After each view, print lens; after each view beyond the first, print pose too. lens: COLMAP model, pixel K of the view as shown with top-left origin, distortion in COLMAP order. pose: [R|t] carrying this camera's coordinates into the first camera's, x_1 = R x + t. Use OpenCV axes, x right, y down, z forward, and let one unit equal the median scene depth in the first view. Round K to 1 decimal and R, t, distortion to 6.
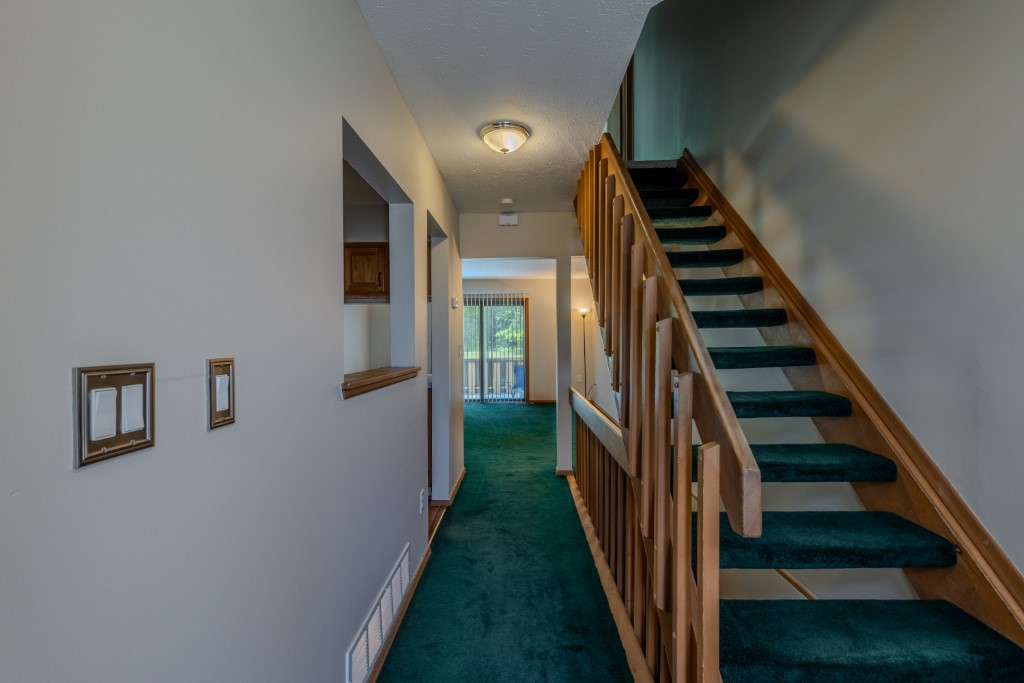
lens RADIAL K [[474.5, 0, 512.0], [0, 474.5, 341.5], [0, 0, 1]] dist [0.017749, -0.000780]
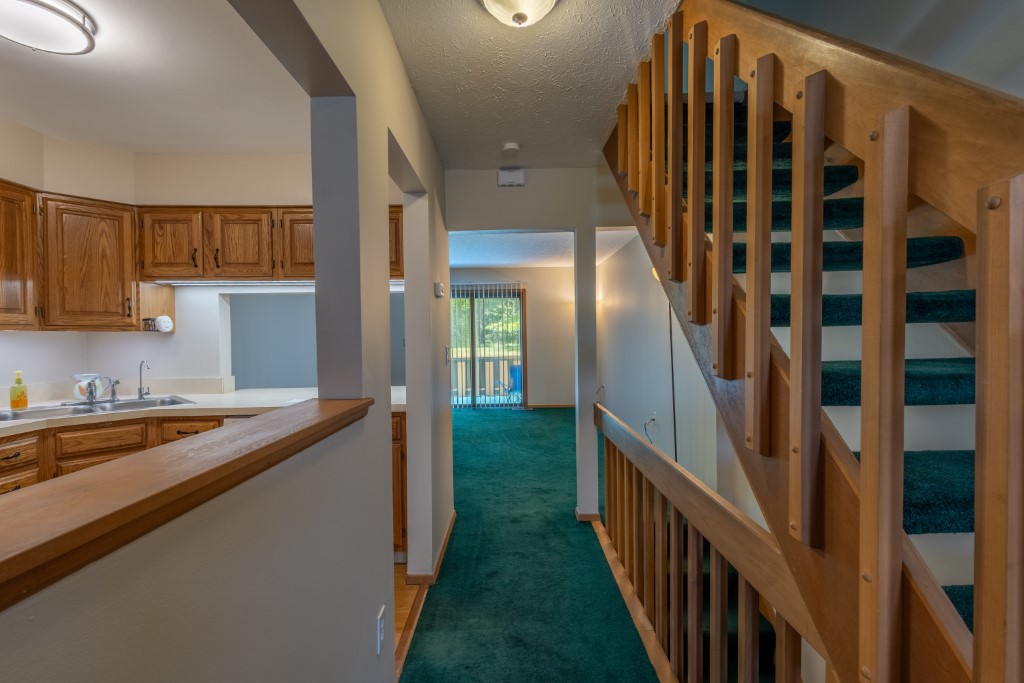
lens RADIAL K [[474.5, 0, 512.0], [0, 474.5, 341.5], [0, 0, 1]] dist [0.017749, -0.000780]
pose [[0.999701, -0.007577, 0.023243, -0.016321], [0.007310, 0.999907, 0.011534, -0.006556], [-0.023328, -0.011360, 0.999663, 0.165842]]
